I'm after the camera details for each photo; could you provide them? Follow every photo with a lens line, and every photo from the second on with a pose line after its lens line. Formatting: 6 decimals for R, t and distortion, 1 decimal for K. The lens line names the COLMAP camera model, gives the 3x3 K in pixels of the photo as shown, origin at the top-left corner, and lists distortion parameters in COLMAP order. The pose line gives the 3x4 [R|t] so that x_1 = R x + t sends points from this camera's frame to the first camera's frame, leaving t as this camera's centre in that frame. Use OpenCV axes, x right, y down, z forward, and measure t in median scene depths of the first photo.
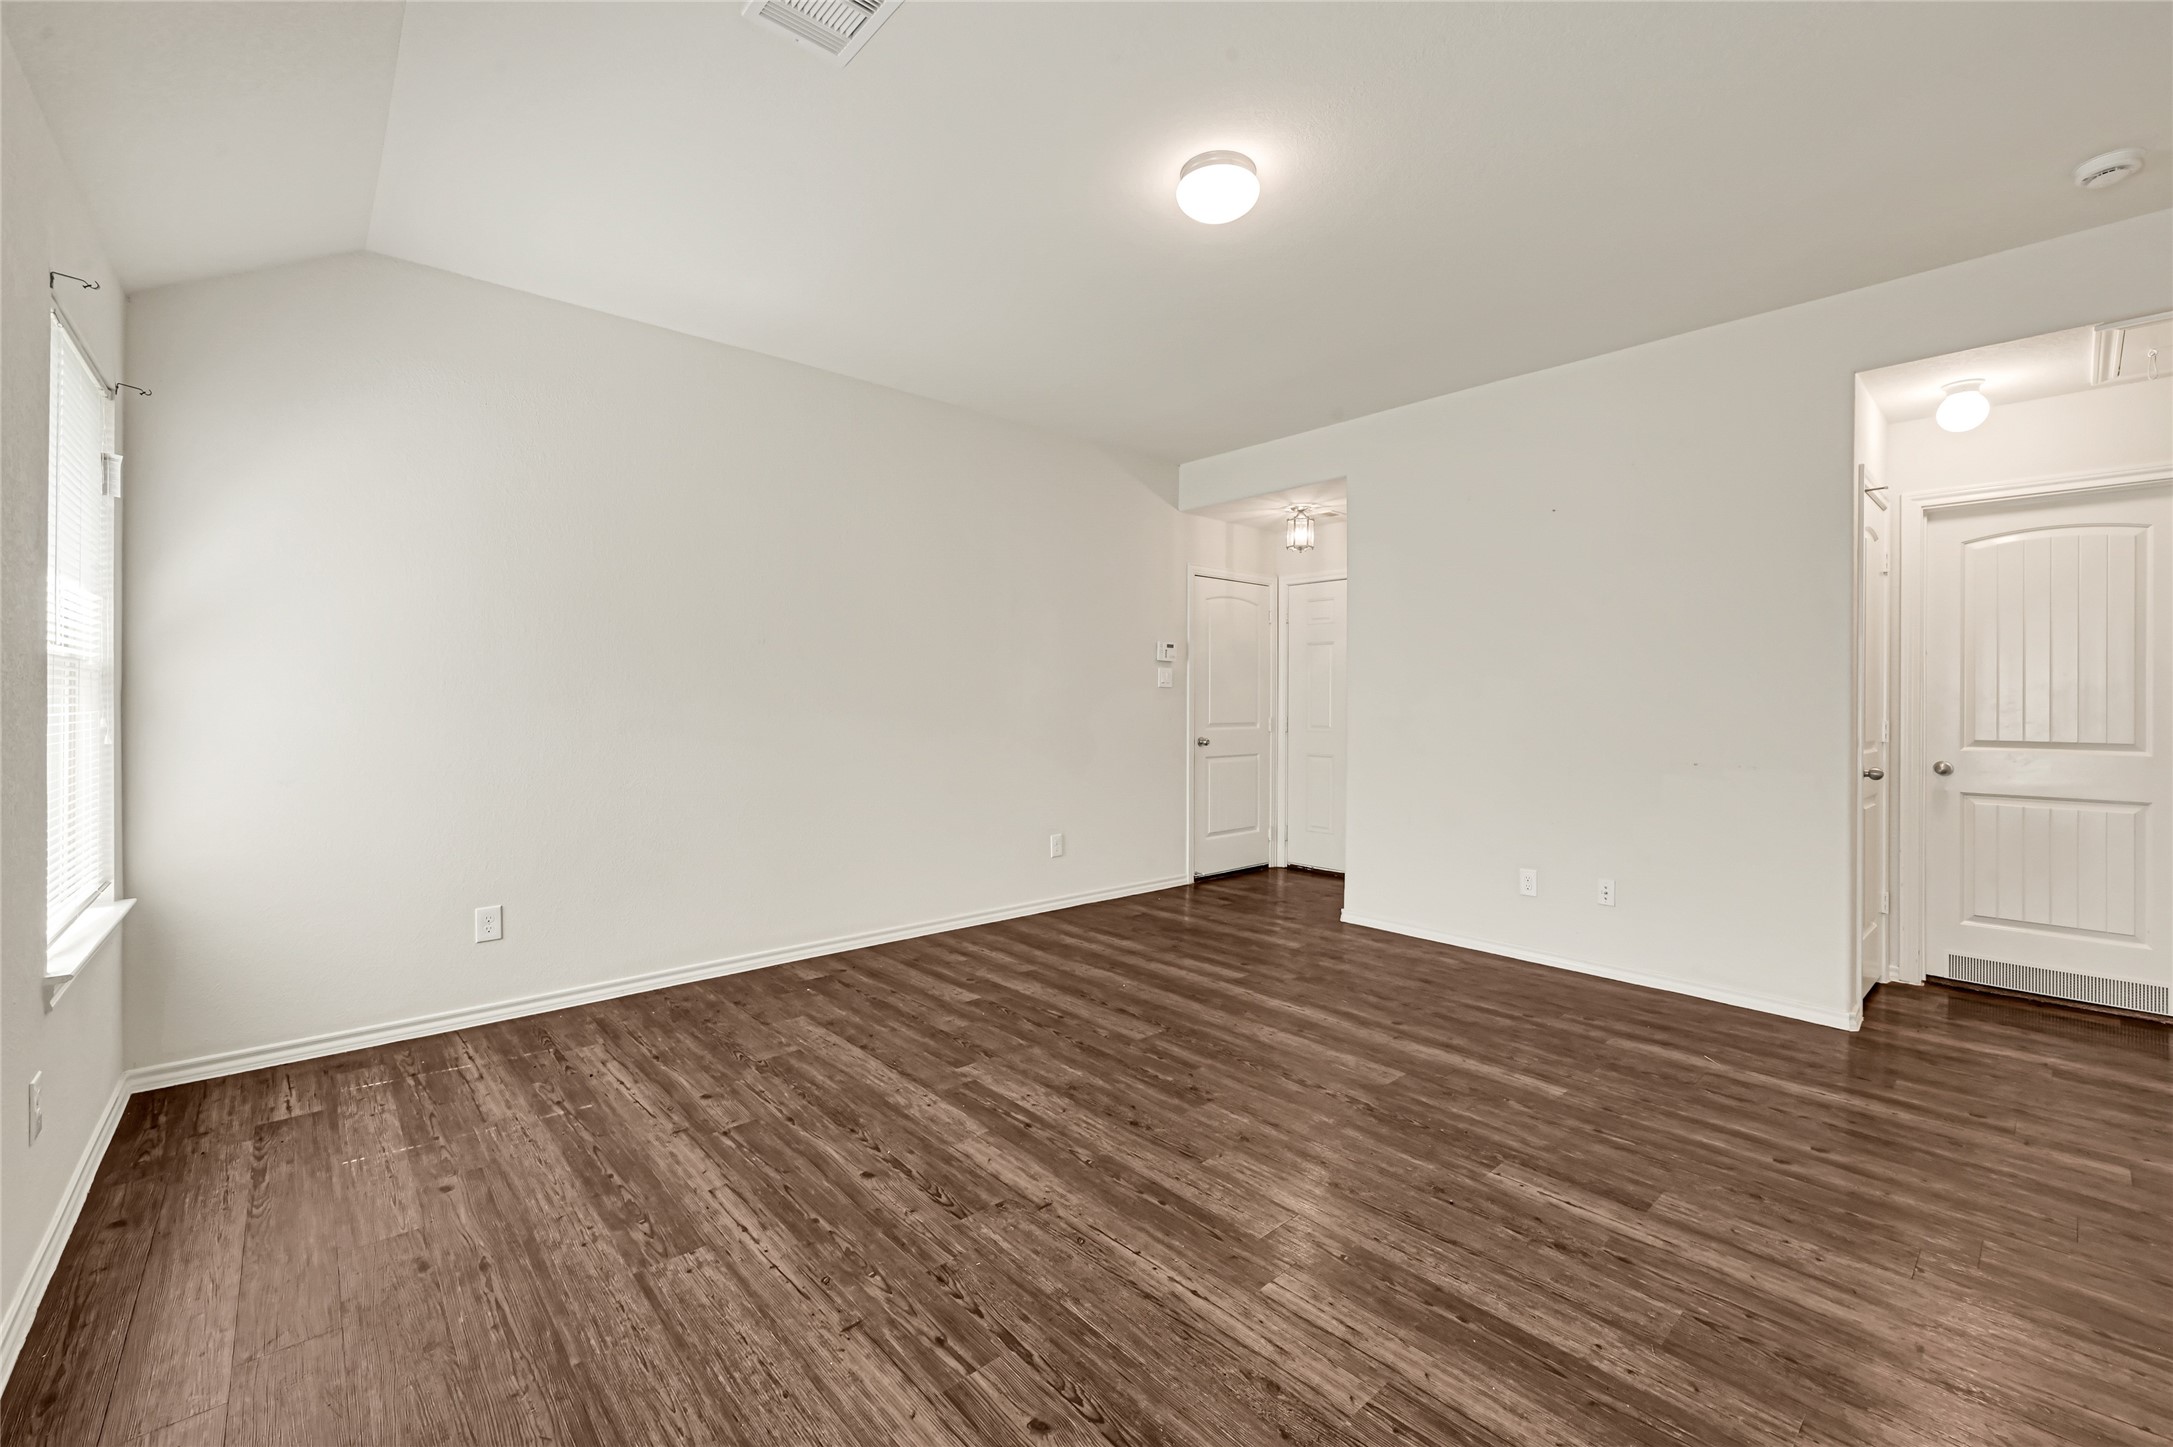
lens RADIAL K [[890.1, 0, 1101.5], [0, 890.1, 702.5], [0, 0, 1]] dist [-0.005957, -0.000271]
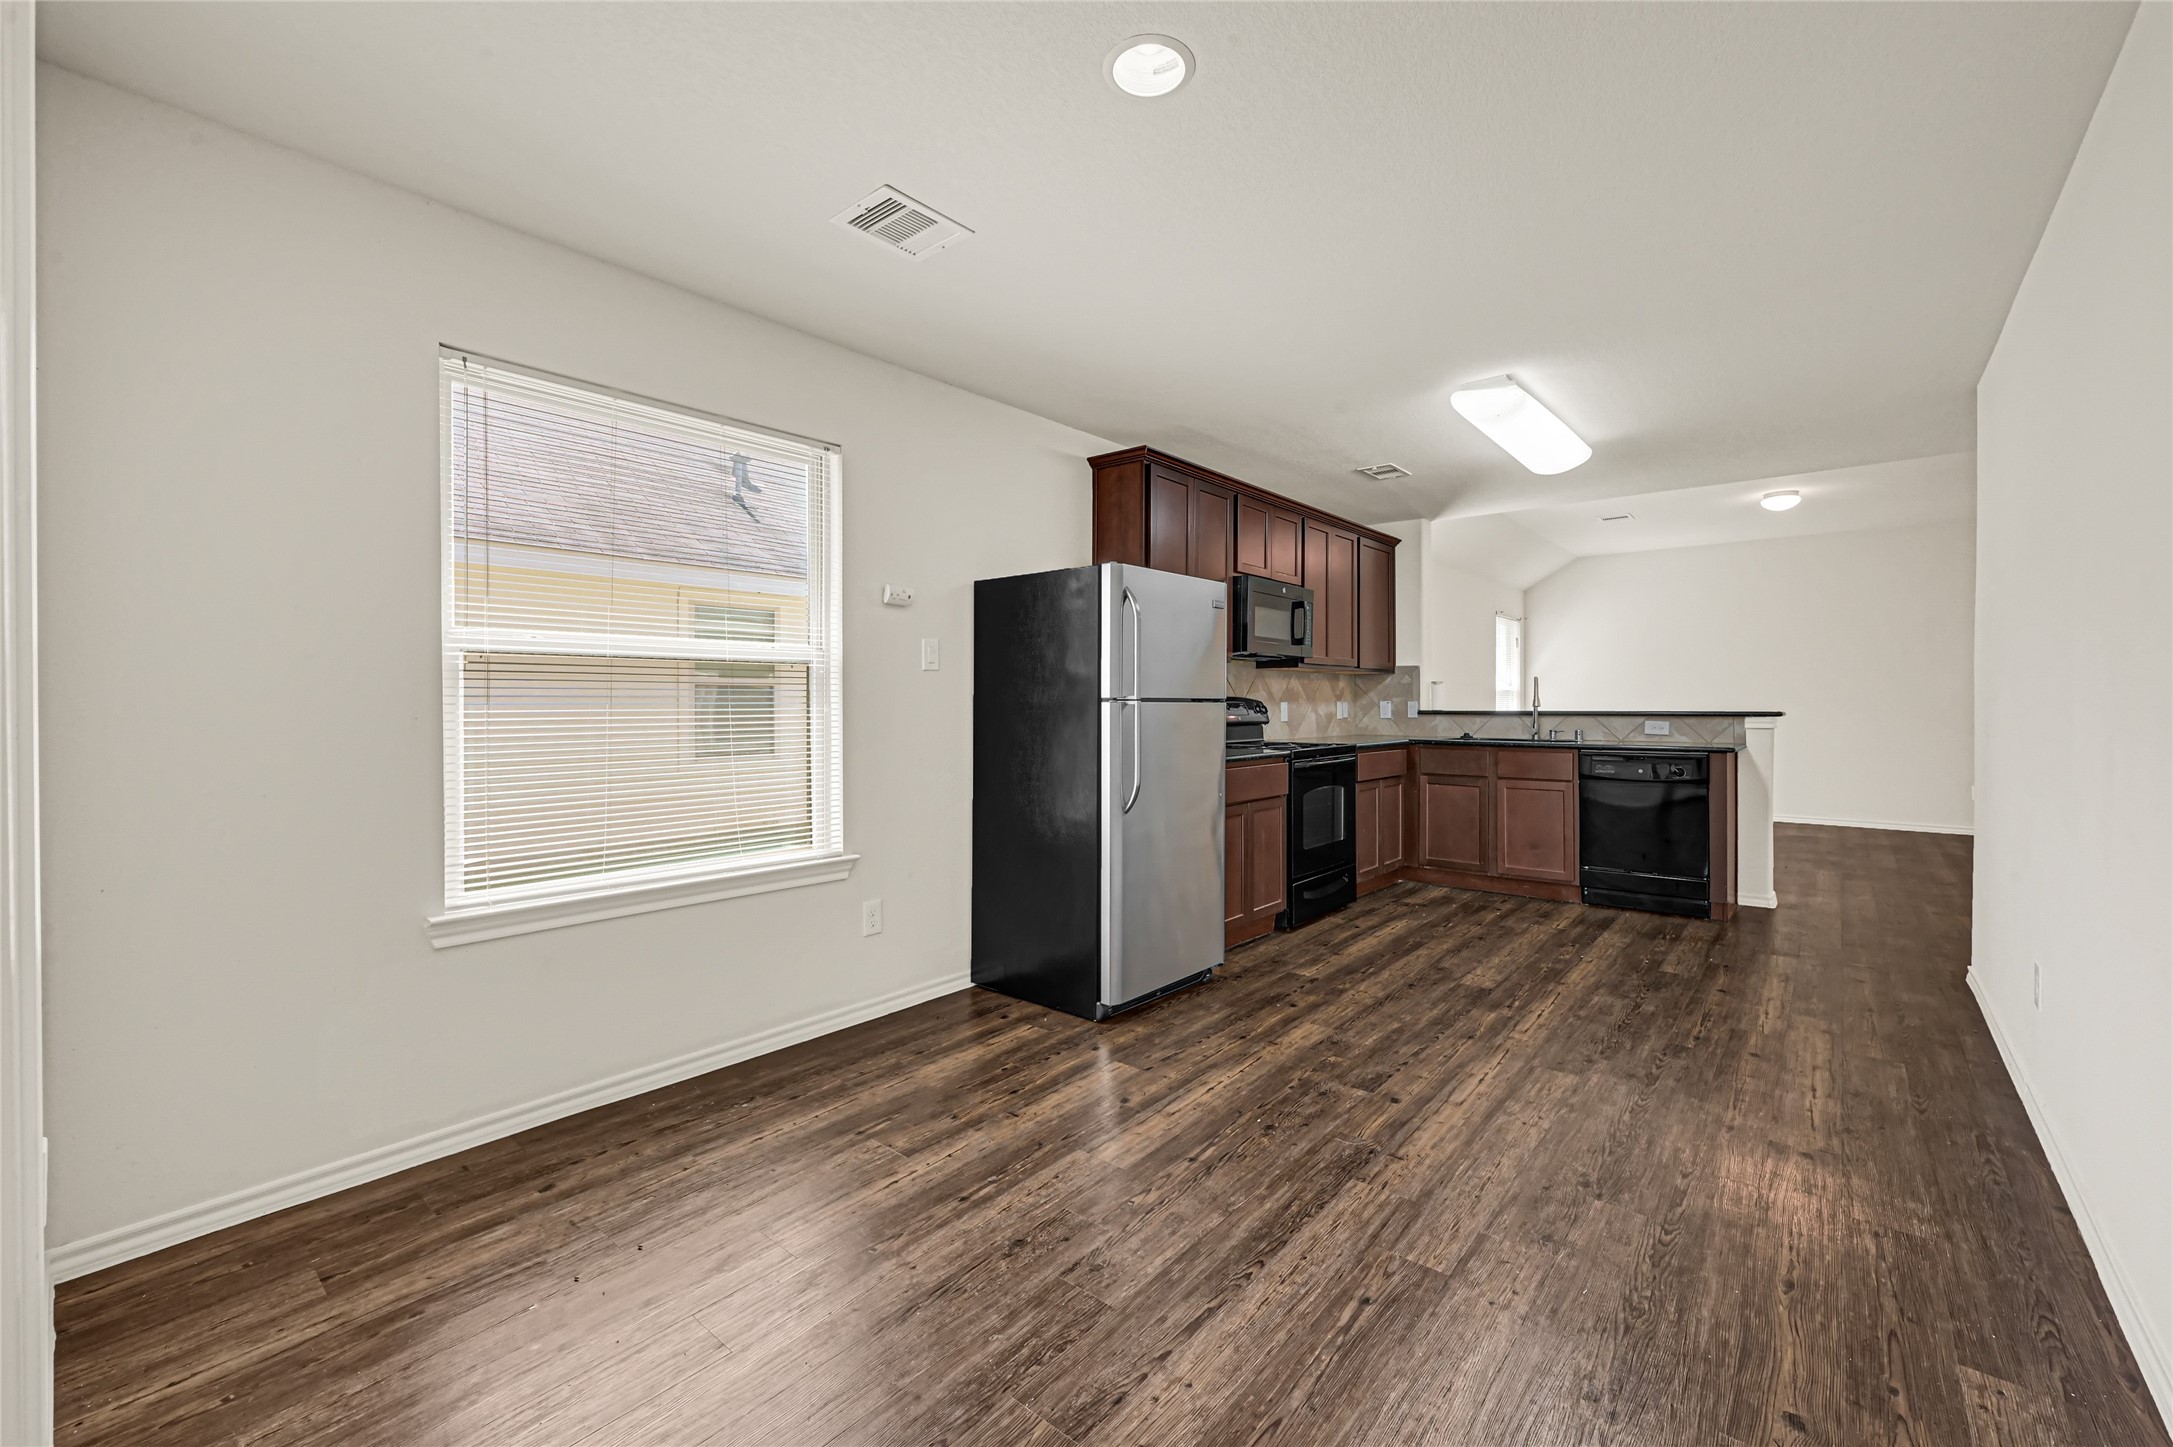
lens RADIAL K [[890.1, 0, 1086.9], [0, 890.1, 705.0], [0, 0, 1]] dist [-0.005957, -0.000271]
pose [[0.127652, -0.004592, -0.991808, 2.427622], [-0.000435, 0.999989, -0.004686, 0.035881], [0.991819, 0.001030, 0.127649, -1.340943]]
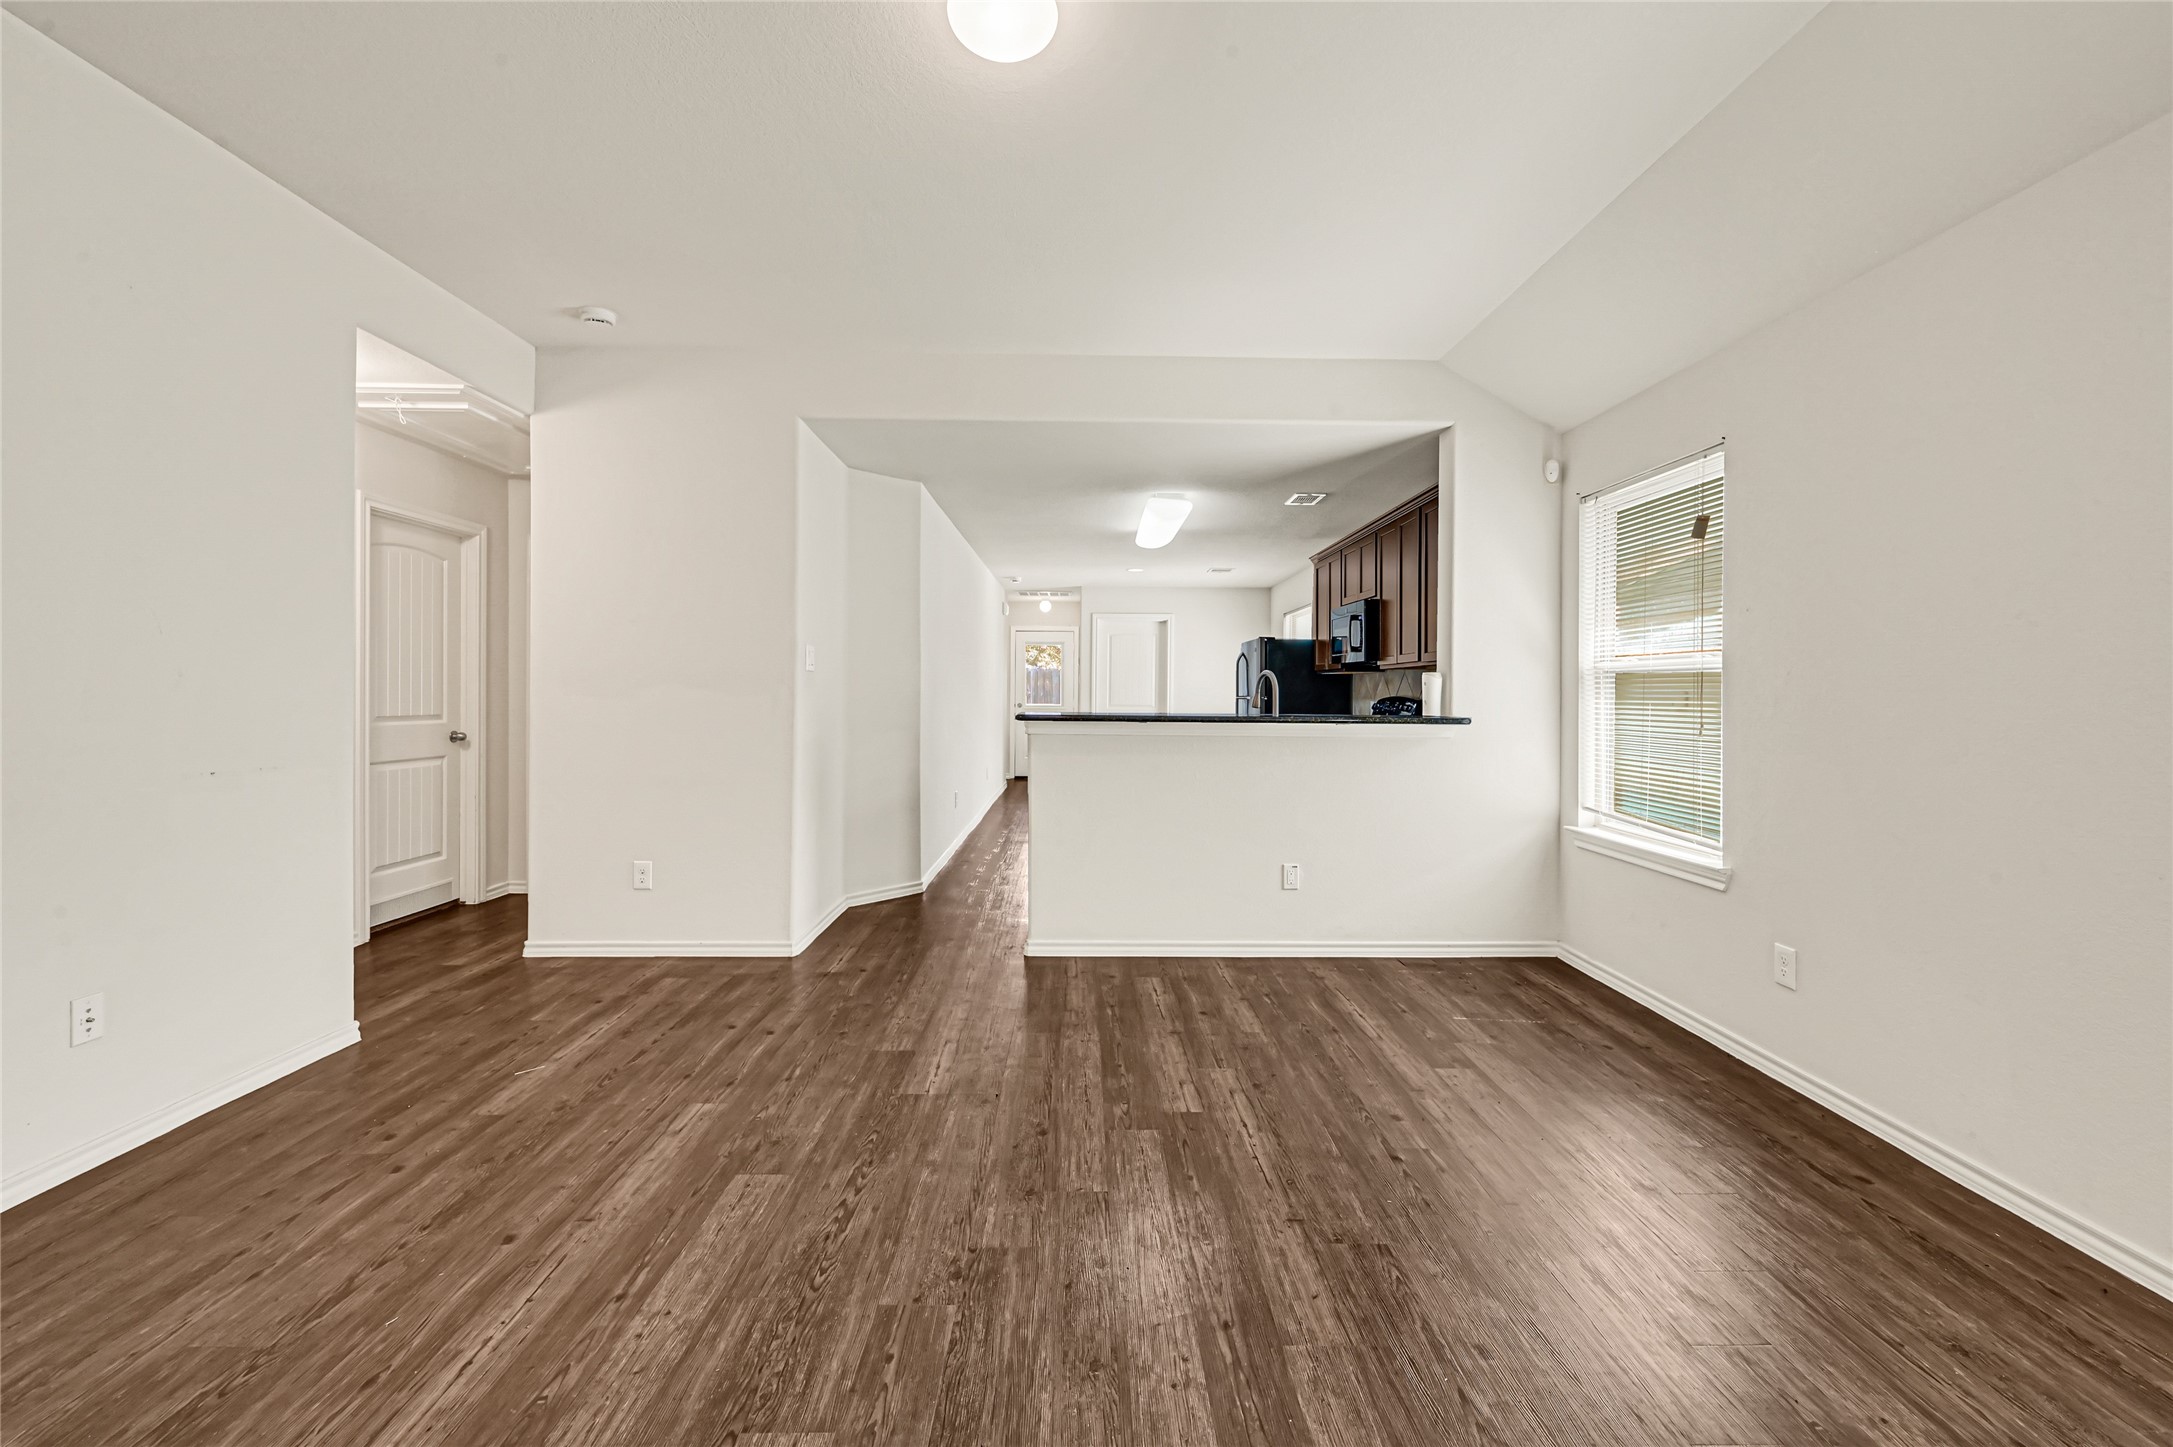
lens RADIAL K [[890.1, 0, 1089.6], [0, 890.1, 703.2], [0, 0, 1]] dist [-0.005957, -0.000271]
pose [[-0.744591, -0.020390, 0.667209, -0.422876], [-0.010319, 0.999766, 0.019037, -0.008313], [-0.667441, 0.007289, -0.744627, 1.488782]]
